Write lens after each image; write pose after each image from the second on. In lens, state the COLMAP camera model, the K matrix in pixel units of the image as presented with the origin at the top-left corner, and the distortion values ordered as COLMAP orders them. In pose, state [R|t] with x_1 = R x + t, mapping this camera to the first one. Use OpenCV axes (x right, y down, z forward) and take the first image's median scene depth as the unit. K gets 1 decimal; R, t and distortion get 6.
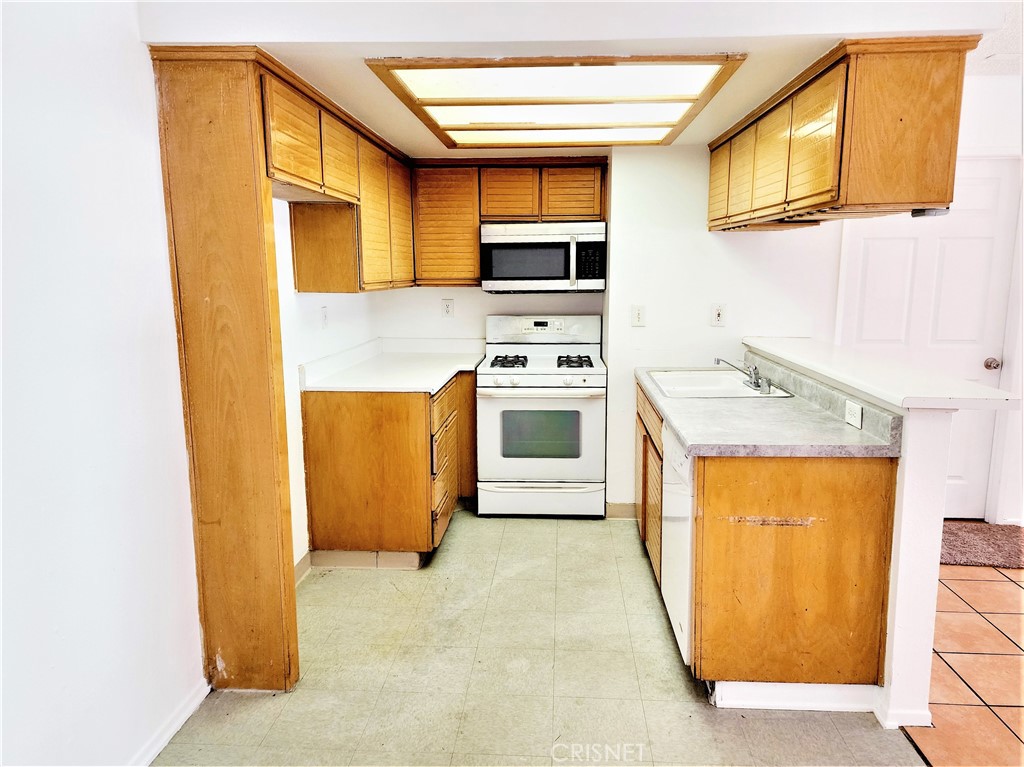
lens RADIAL K [[681.9, 0, 511.5], [0, 681.9, 380.6], [0, 0, 1]] dist [0.069497, -0.062168]
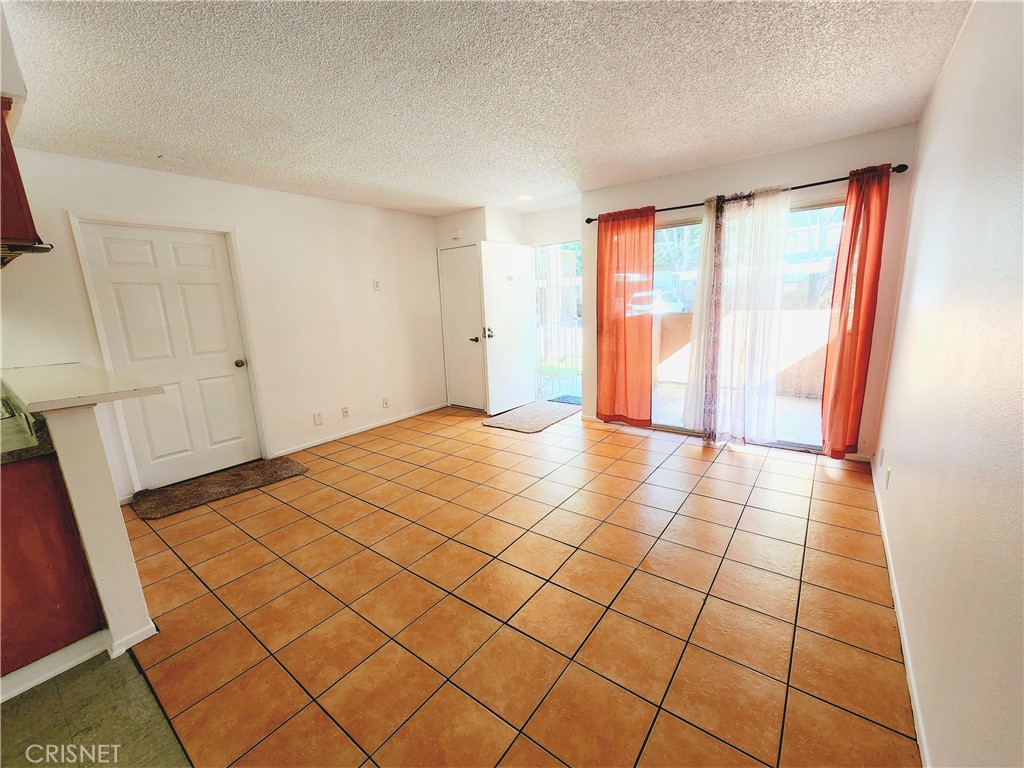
lens RADIAL K [[419.8, 0, 503.6], [0, 419.8, 388.4], [0, 0, 1]] dist [-0.004704, 0.002005]
pose [[0.564805, -0.188356, 0.803441, 0.372252], [0.173634, 0.978932, 0.107436, 0.050029], [-0.806750, 0.078825, 0.585611, -0.061227]]
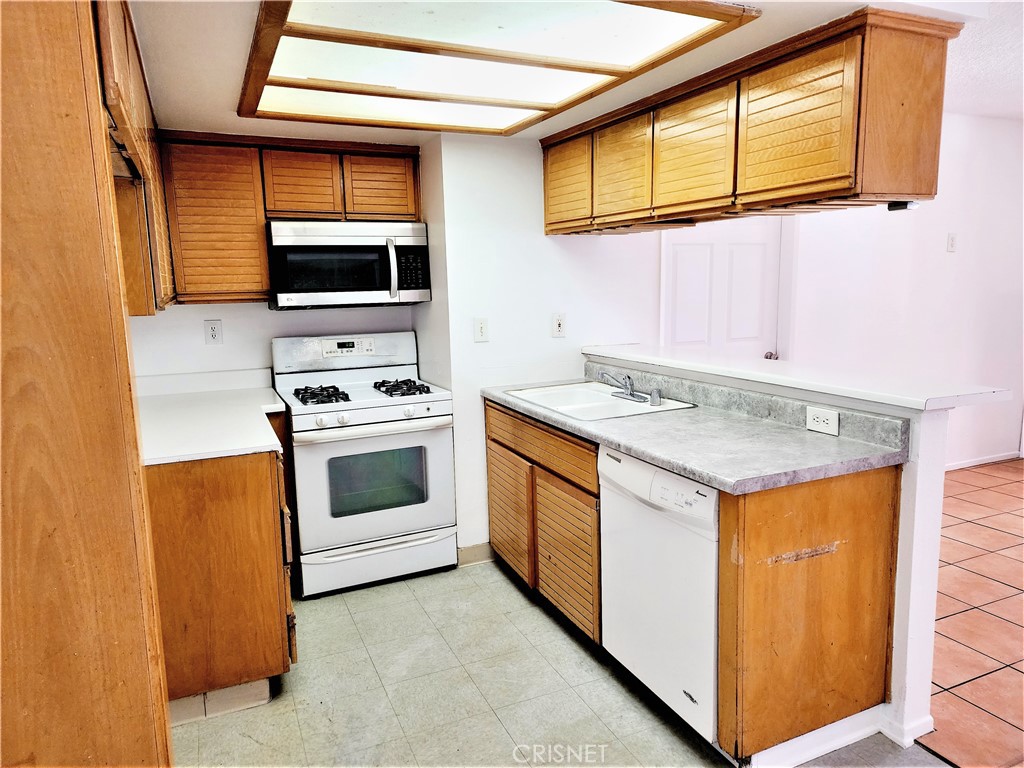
lens RADIAL K [[681.9, 0, 509.2], [0, 681.9, 383.2], [0, 0, 1]] dist [0.069497, -0.062168]
pose [[0.890453, -0.086072, 0.446861, -0.289678], [0.093360, 0.995616, 0.005735, -0.045613], [-0.445395, 0.036612, 0.894585, 0.332100]]
